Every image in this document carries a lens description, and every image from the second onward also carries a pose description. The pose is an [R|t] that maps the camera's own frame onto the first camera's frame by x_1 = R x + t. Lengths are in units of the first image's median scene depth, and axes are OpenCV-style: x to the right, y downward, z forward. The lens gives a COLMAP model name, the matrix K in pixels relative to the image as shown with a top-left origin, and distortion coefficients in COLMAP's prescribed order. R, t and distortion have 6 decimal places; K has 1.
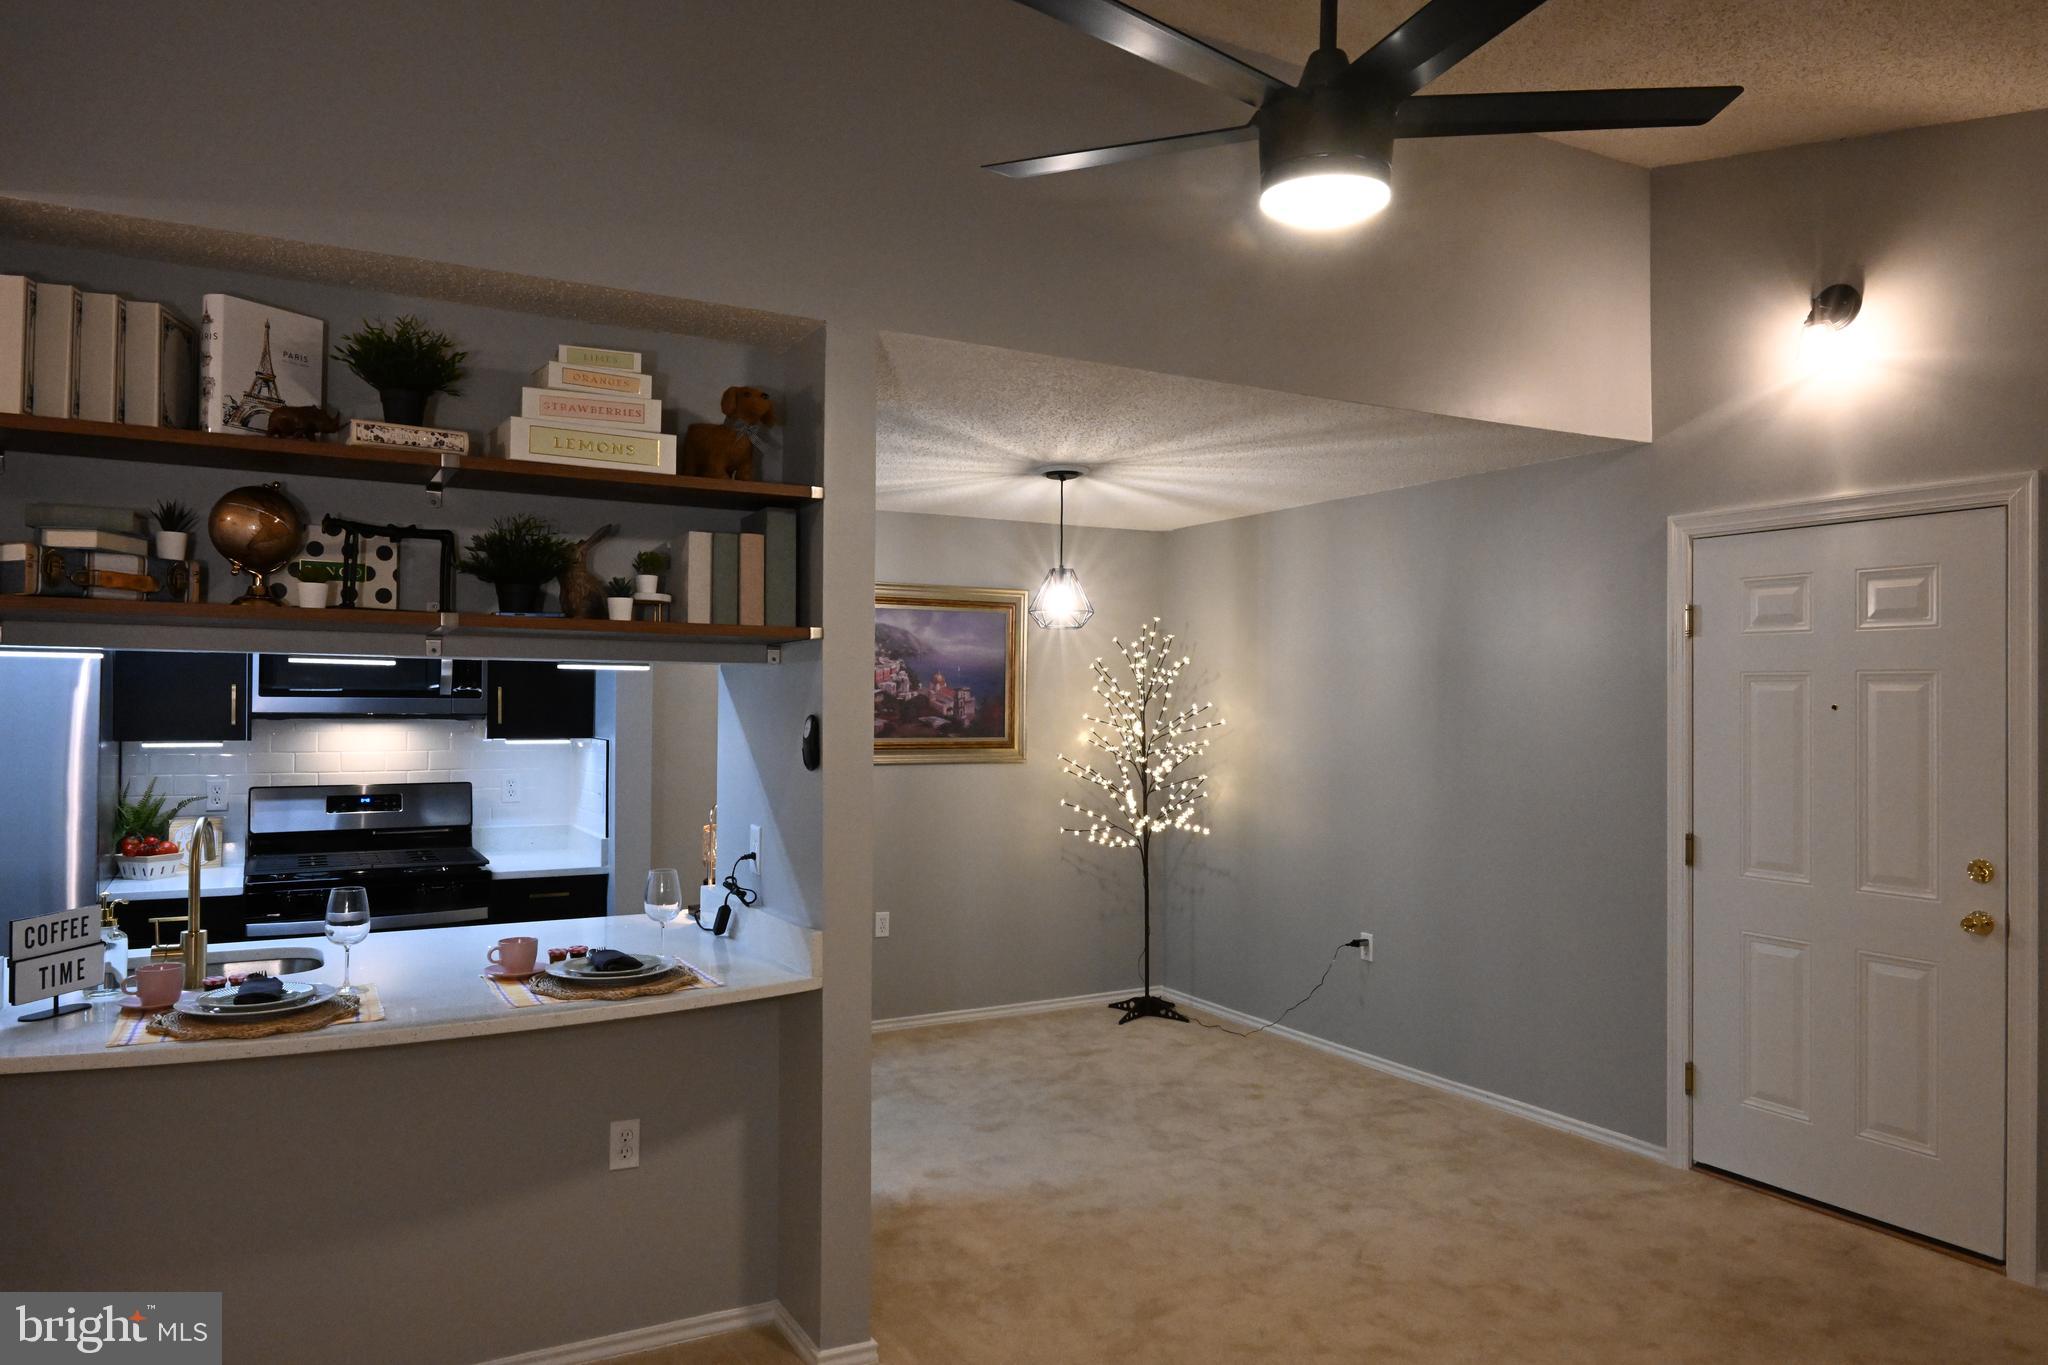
lens RADIAL K [[1353.8, 0, 1029.3], [0, 1353.8, 685.4], [0, 0, 1]] dist [-0.004855, 0.002176]
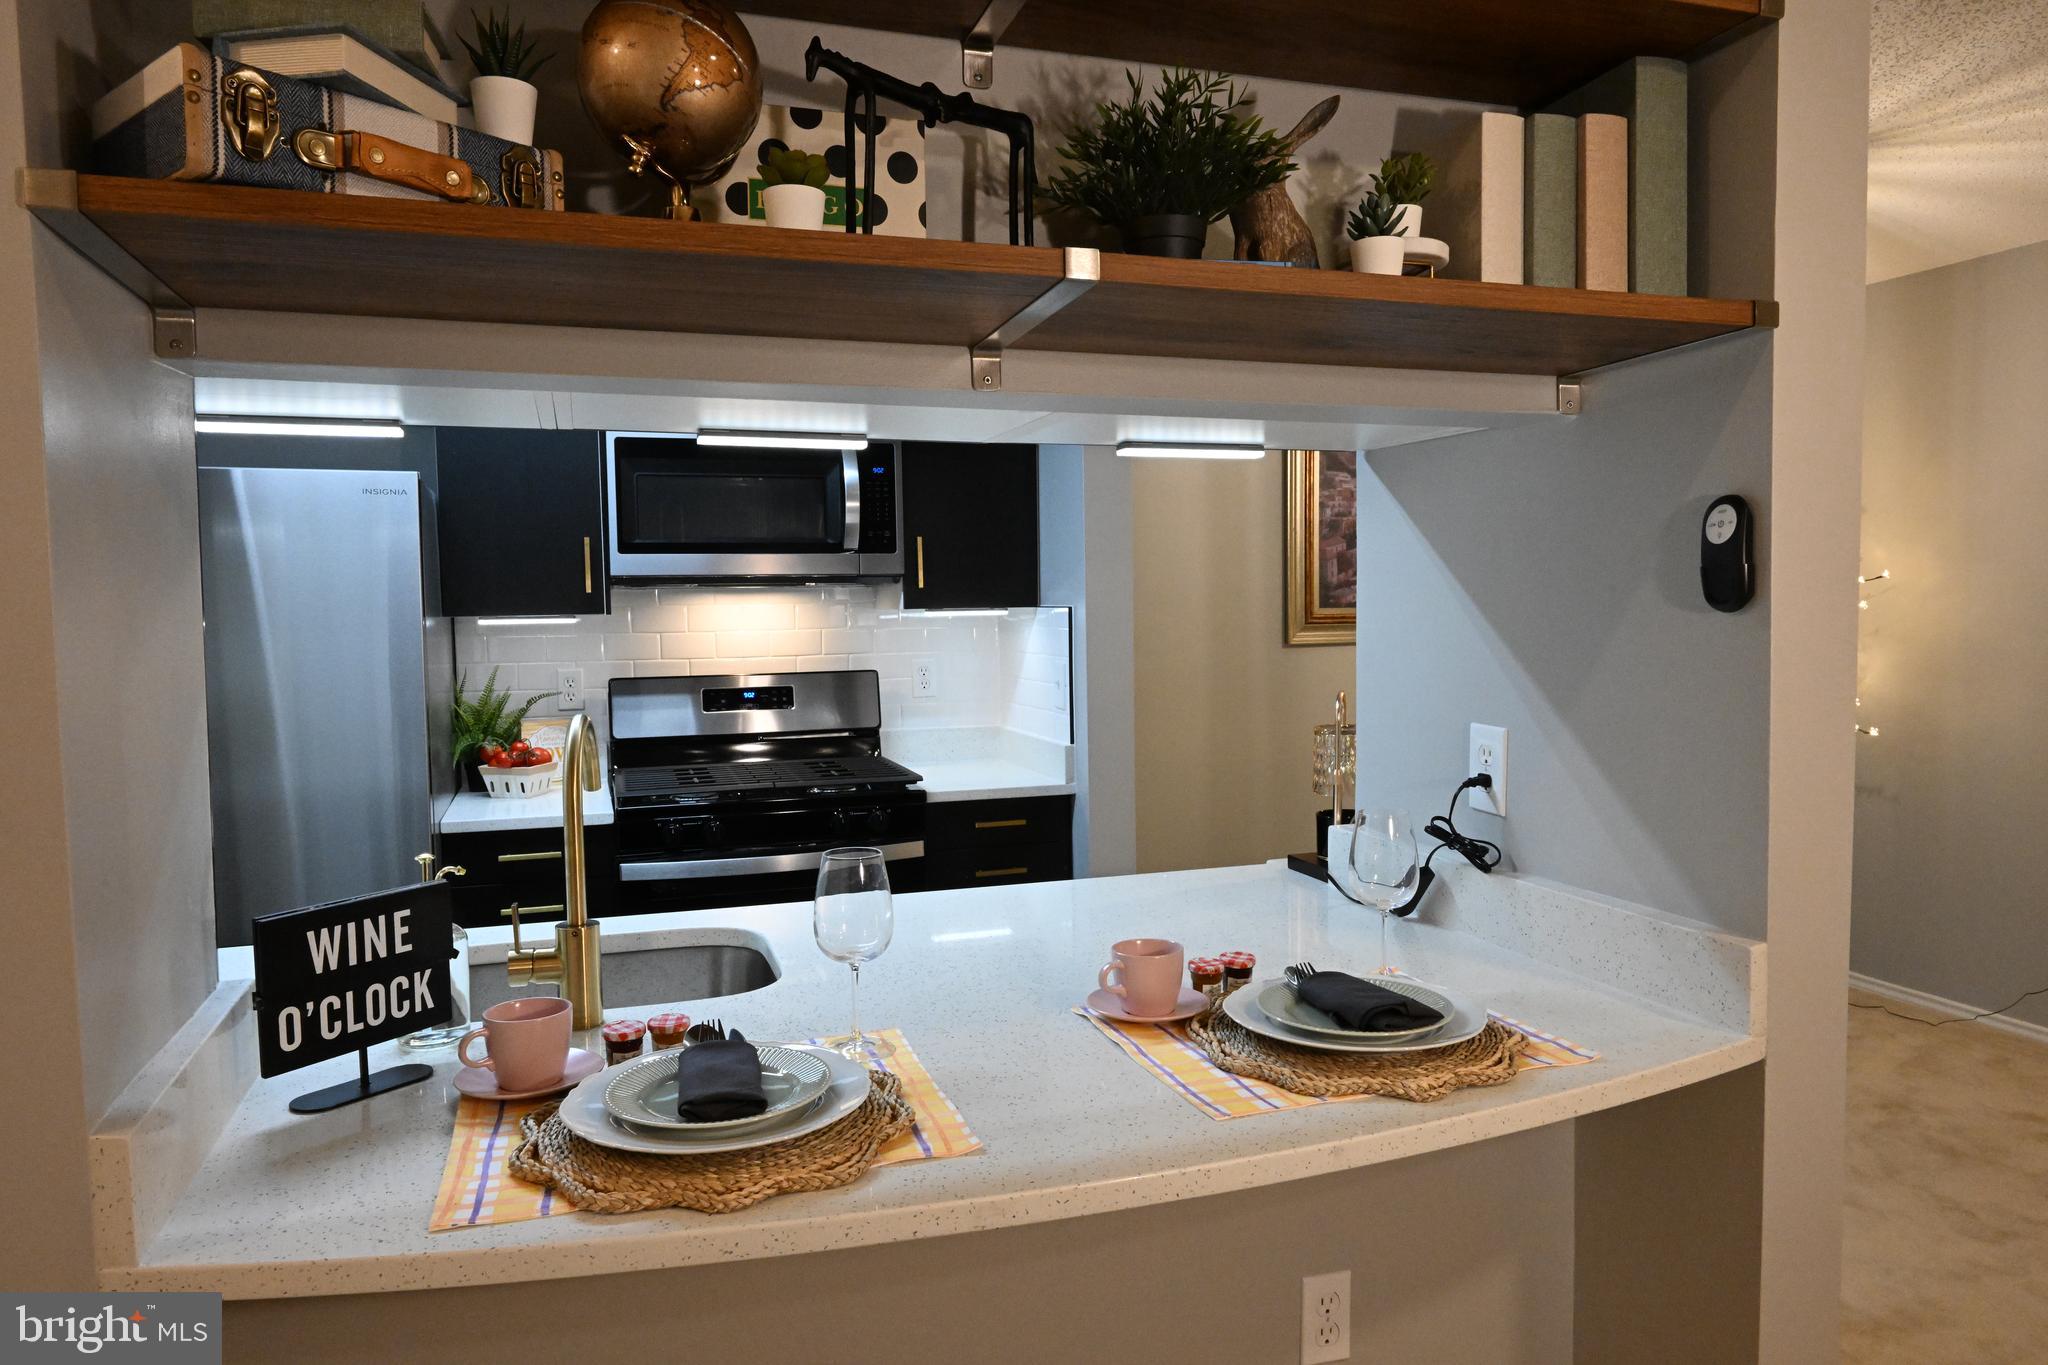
lens RADIAL K [[1349.0, 0, 1024.6], [0, 1349.0, 687.6], [0, 0, 1]] dist [-0.003060, -0.001217]
pose [[0.980252, -0.009743, -0.197511, -0.238857], [0.024444, 0.997096, 0.072128, 0.037765], [0.196235, -0.075532, 0.977644, 0.367110]]
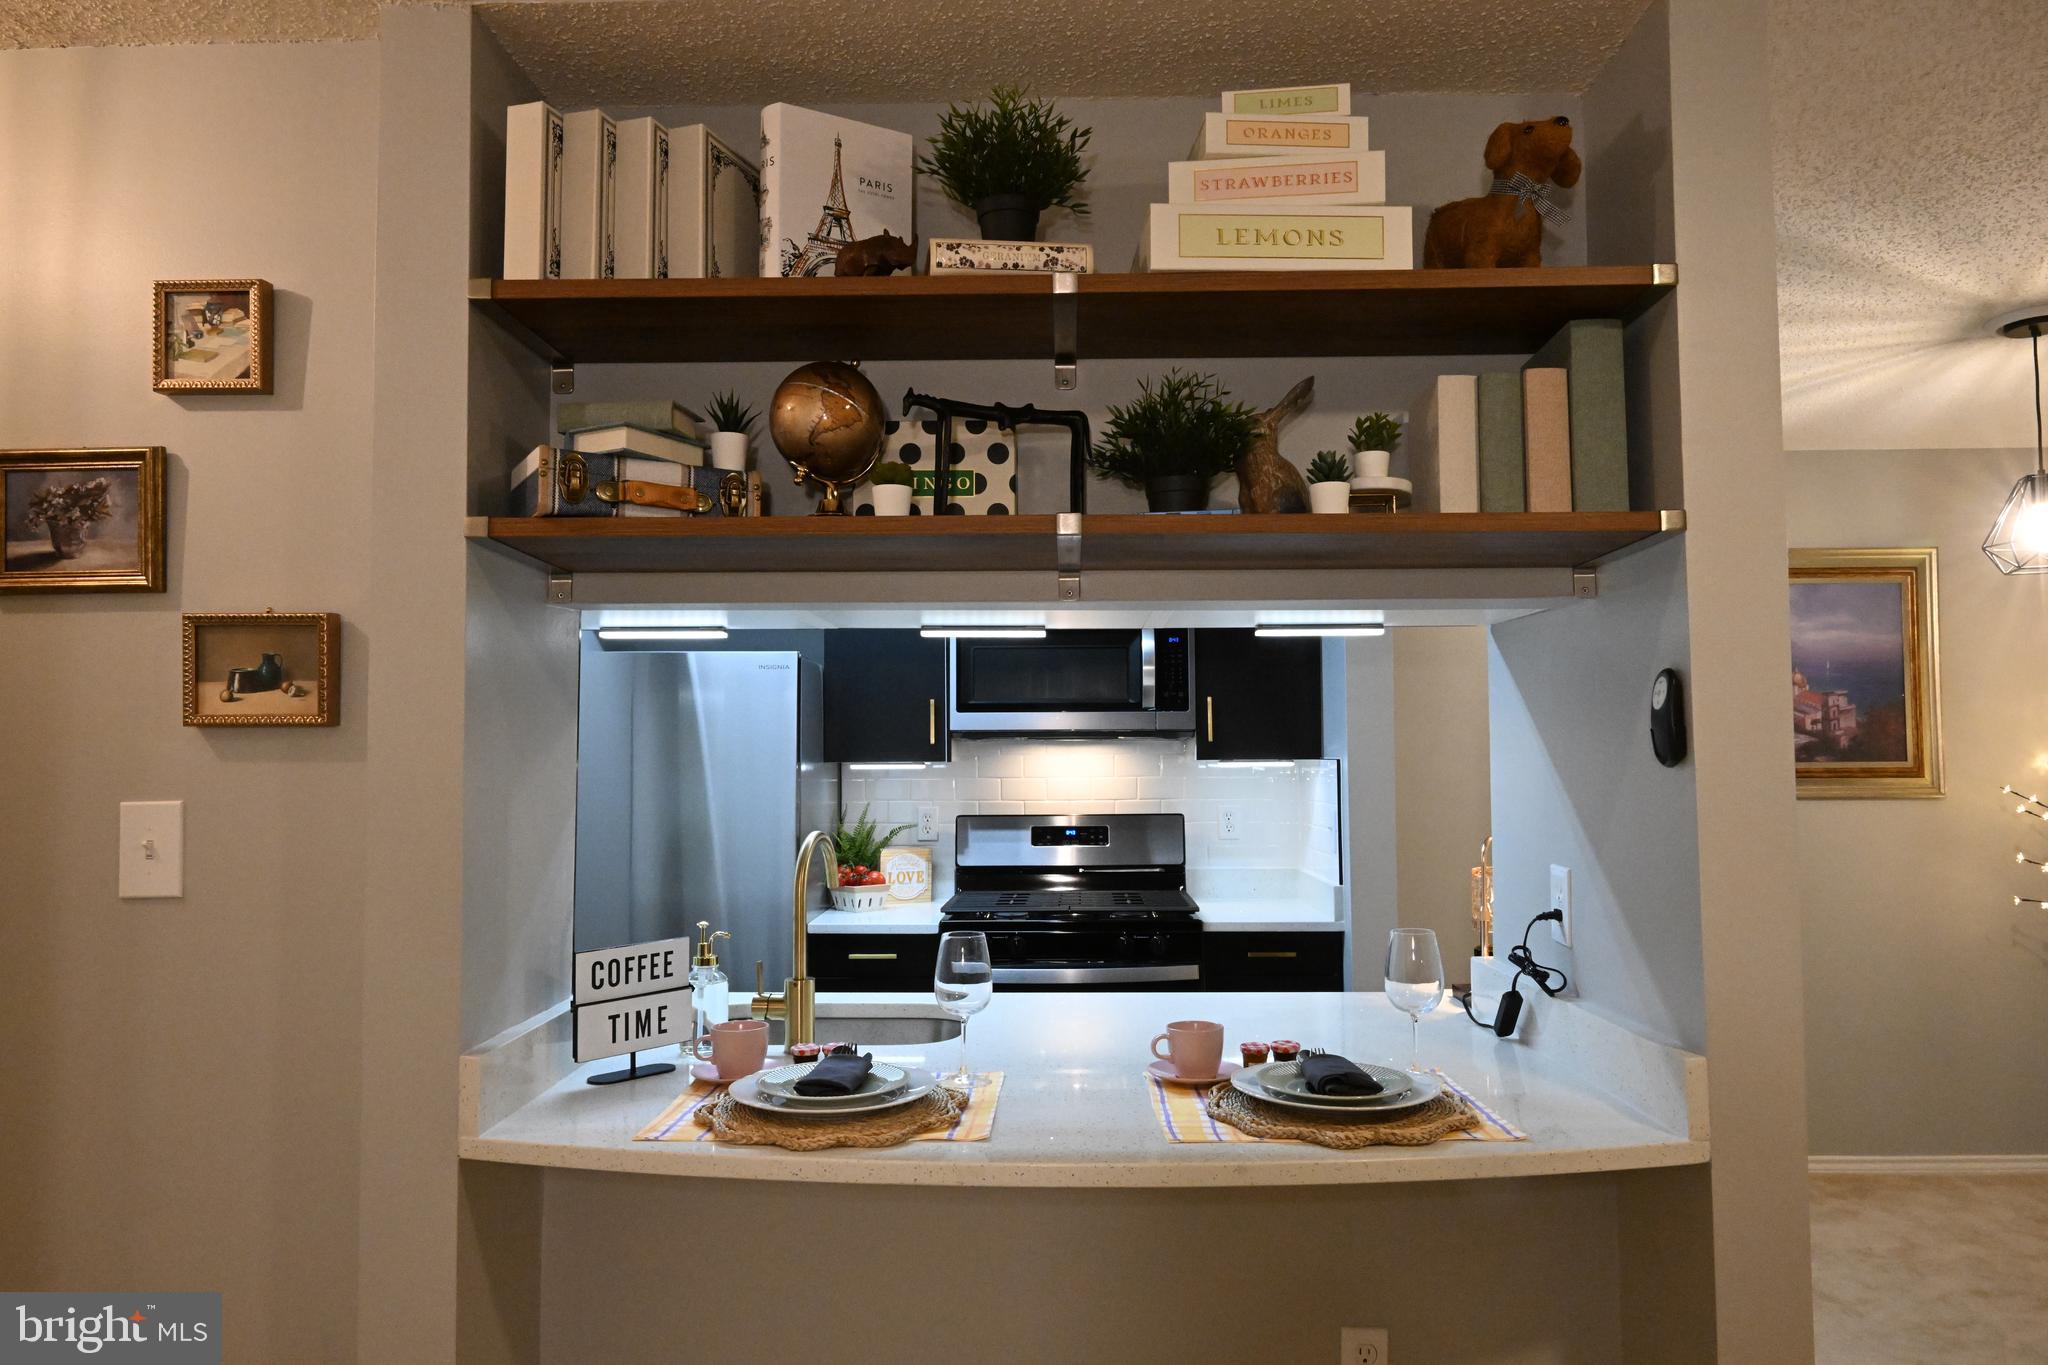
lens RADIAL K [[1350.9, 0, 1028.9], [0, 1350.9, 688.0], [0, 0, 1]] dist [-0.004563, -0.000187]
pose [[0.857567, -0.039363, -0.512864, -0.076799], [0.018048, 0.998756, -0.046477, 0.039356], [0.514056, 0.030601, 0.857211, 0.289550]]
